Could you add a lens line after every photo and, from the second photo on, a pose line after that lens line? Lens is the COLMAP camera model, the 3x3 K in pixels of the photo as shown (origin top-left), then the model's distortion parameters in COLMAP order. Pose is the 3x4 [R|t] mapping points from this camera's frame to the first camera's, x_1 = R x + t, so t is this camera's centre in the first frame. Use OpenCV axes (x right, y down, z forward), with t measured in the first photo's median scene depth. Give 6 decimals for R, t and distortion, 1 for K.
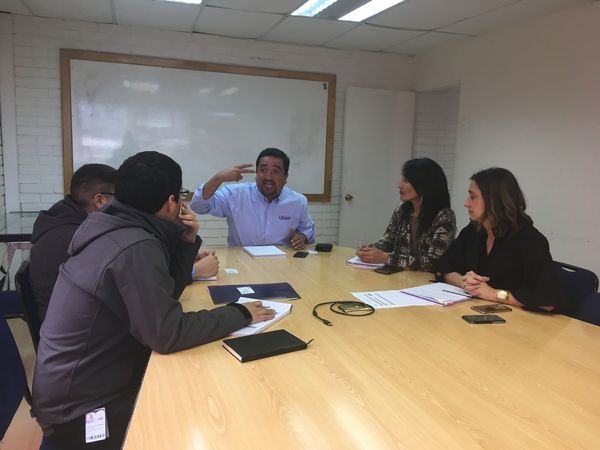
lens RADIAL K [[517.9, 0, 300.0], [0, 517.9, 225.0], [0, 0, 1]] dist [0.111466, -0.188210]
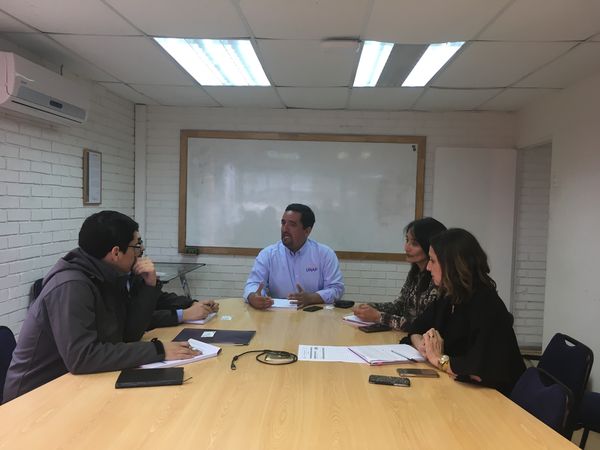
lens RADIAL K [[517.9, 0, 300.0], [0, 517.9, 225.0], [0, 0, 1]] dist [0.111466, -0.188210]
pose [[0.930674, 0.006322, -0.365796, 0.474880], [-0.048765, 0.993072, -0.106906, 0.003082], [0.362586, 0.117333, 0.924535, 0.004080]]
